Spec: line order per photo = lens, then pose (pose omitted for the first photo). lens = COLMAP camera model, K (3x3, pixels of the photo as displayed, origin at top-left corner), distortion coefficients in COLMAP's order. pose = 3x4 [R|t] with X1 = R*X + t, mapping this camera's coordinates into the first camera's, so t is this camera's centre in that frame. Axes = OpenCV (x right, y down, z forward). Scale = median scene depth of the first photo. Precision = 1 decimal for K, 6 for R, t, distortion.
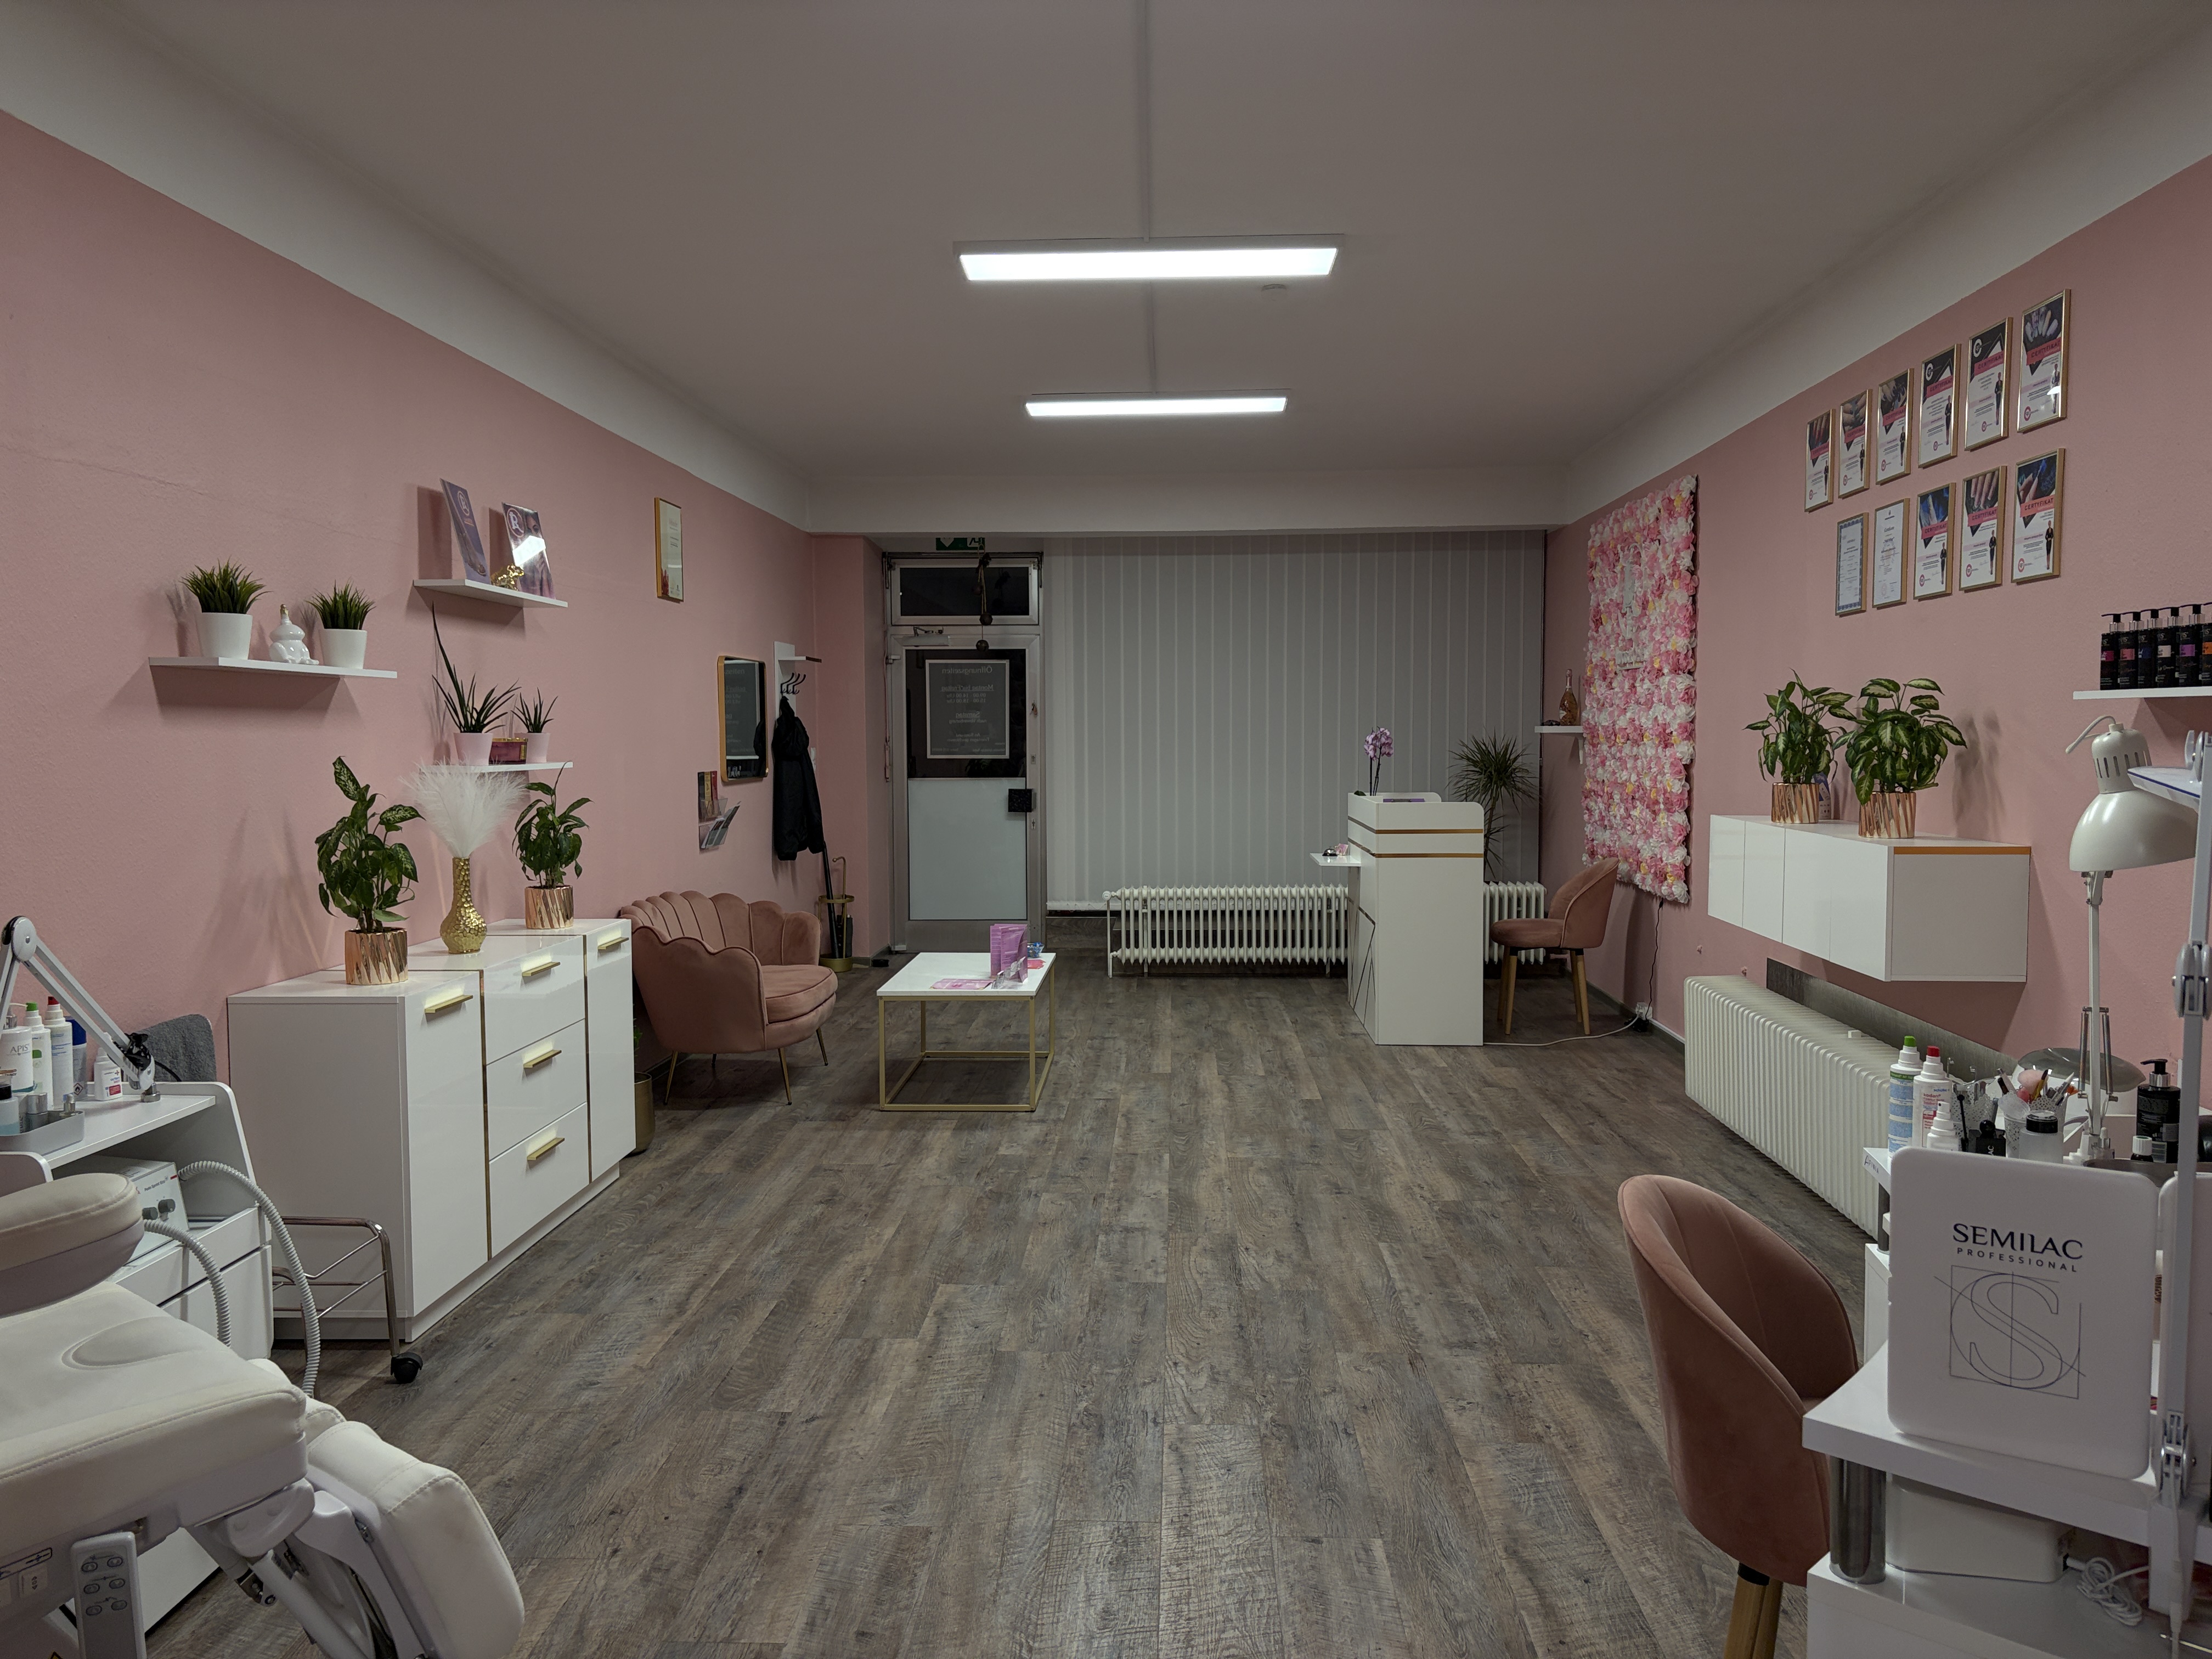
lens RADIAL K [[1667.7, 0, 1105.1], [0, 1667.7, 823.5], [0, 0, 1]] dist [0.046162, -0.053775]
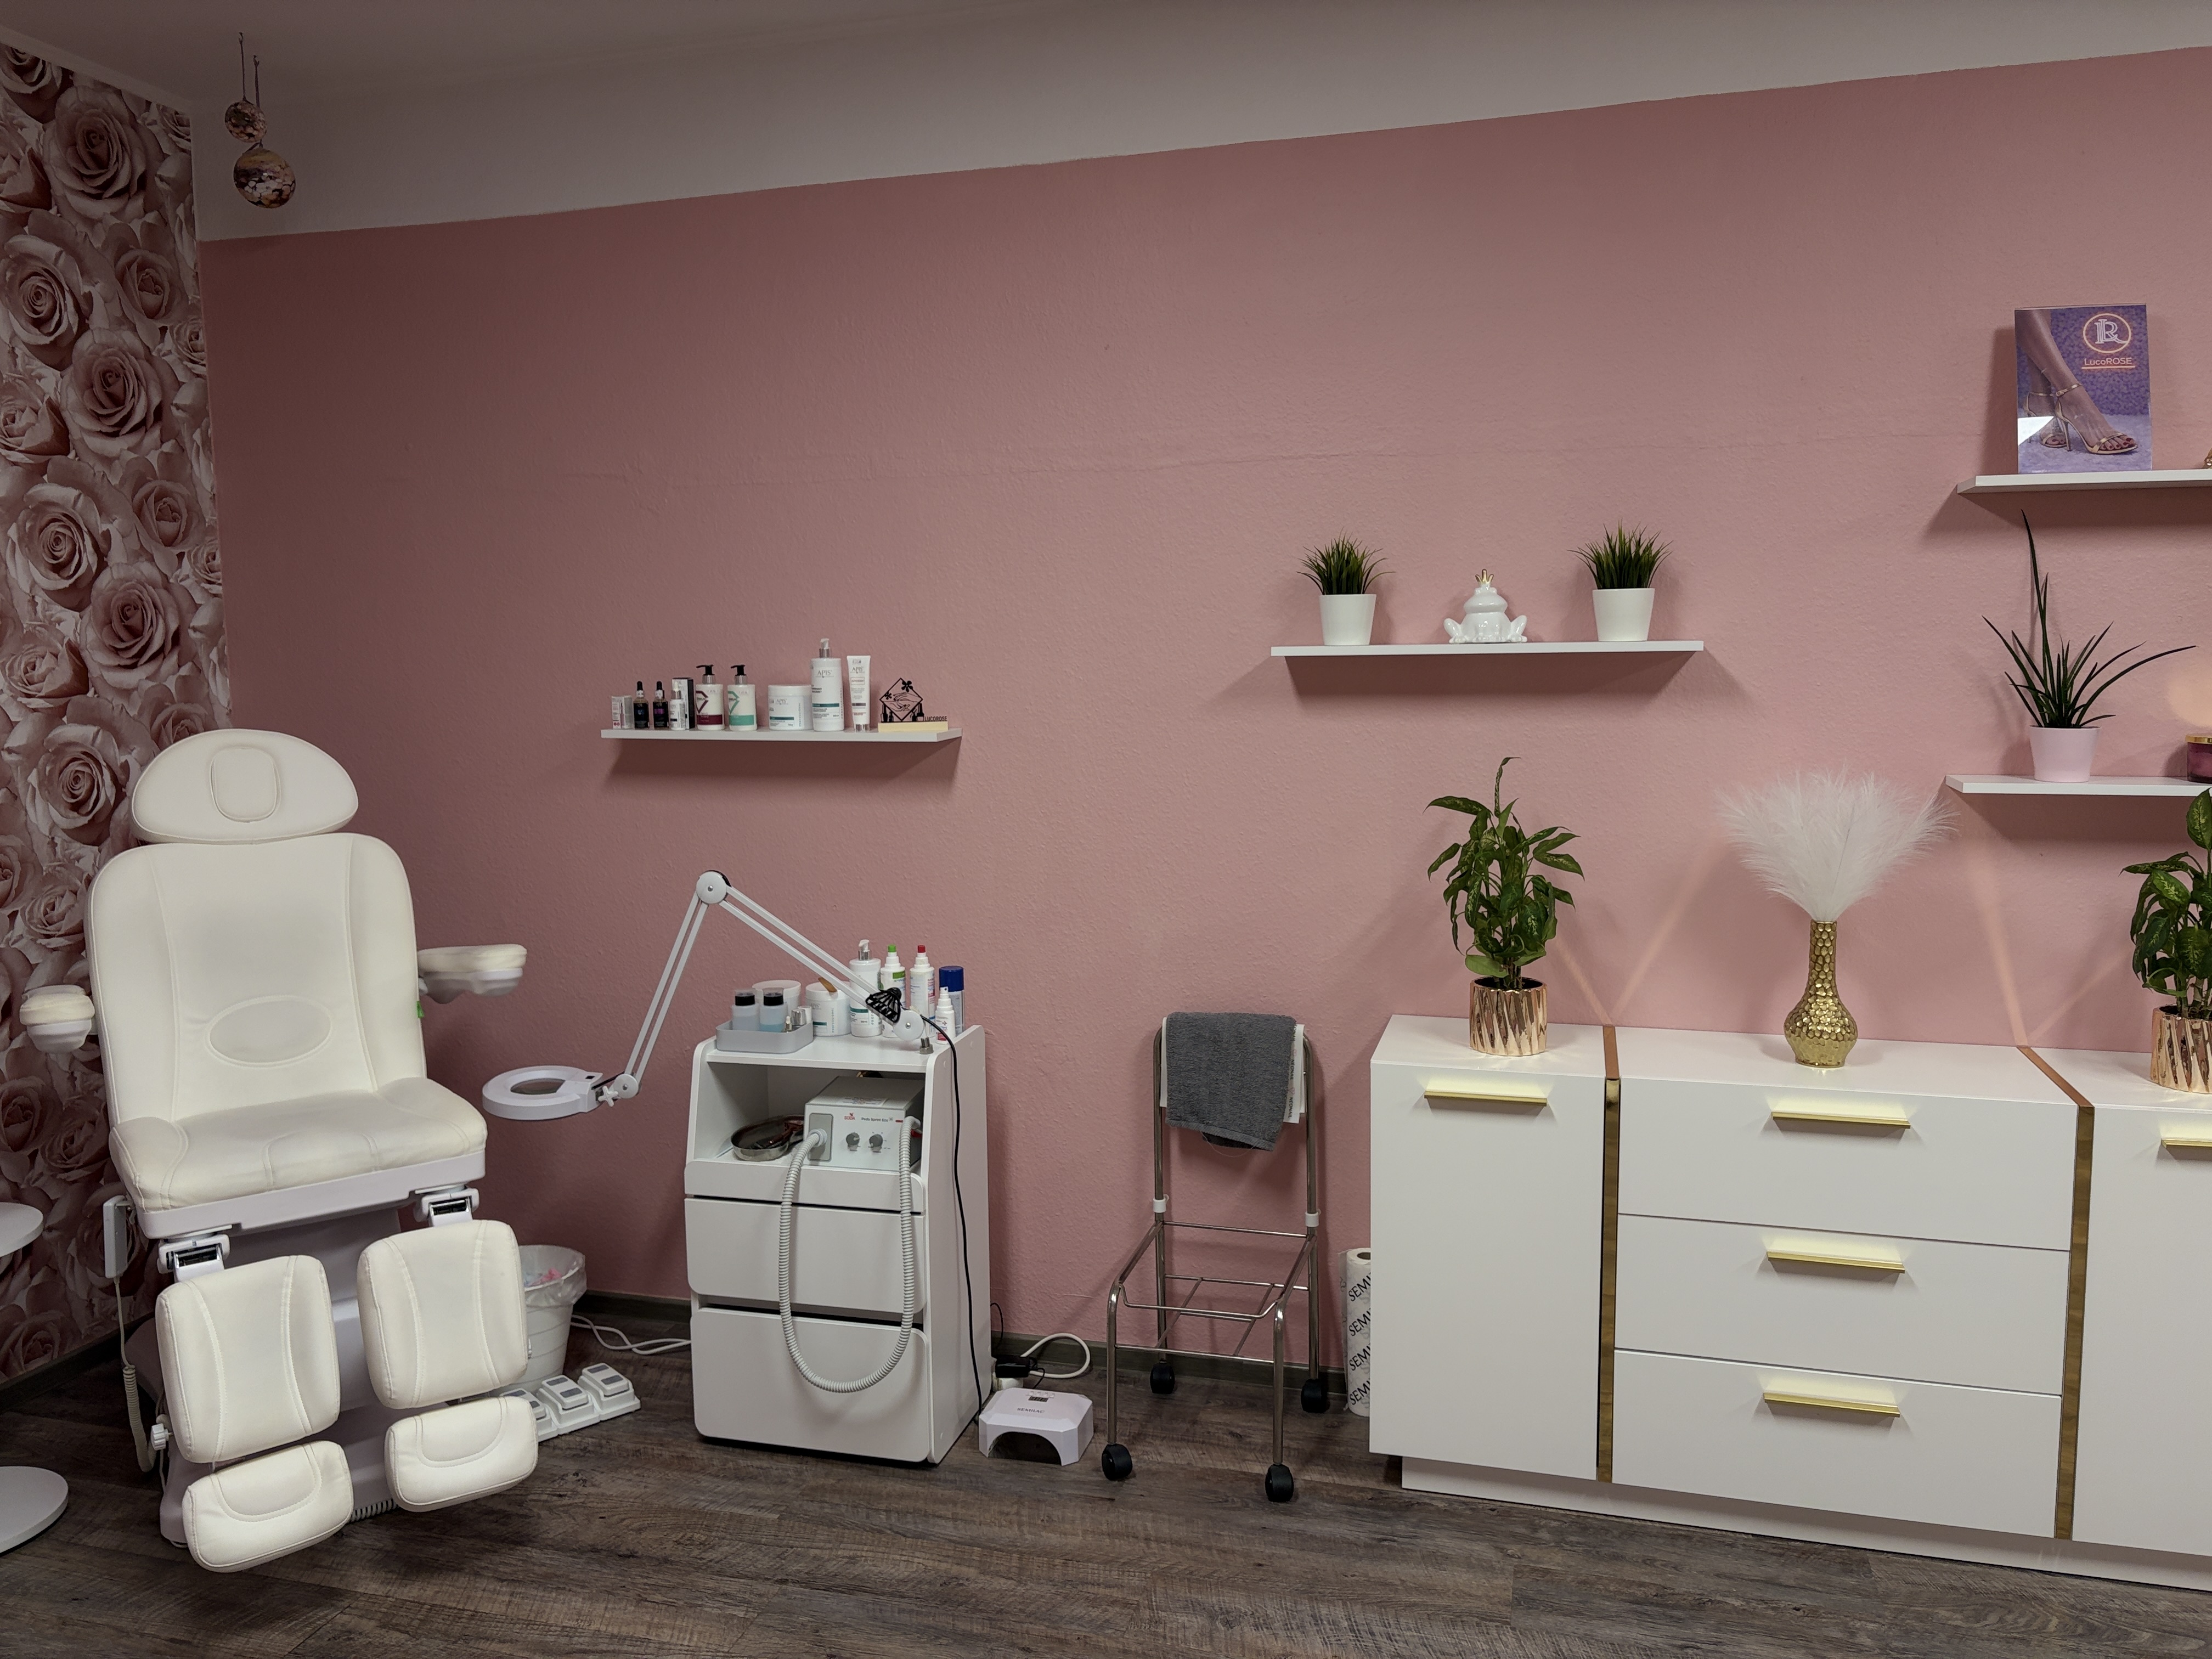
lens RADIAL K [[1667.7, 0, 1097.9], [0, 1667.7, 824.2], [0, 0, 1]] dist [0.046162, -0.053775]
pose [[-0.235469, 0.113458, -0.965237, 0.285525], [-0.038982, 0.991261, 0.126027, -0.081175], [0.971100, 0.067303, -0.228988, 0.797828]]
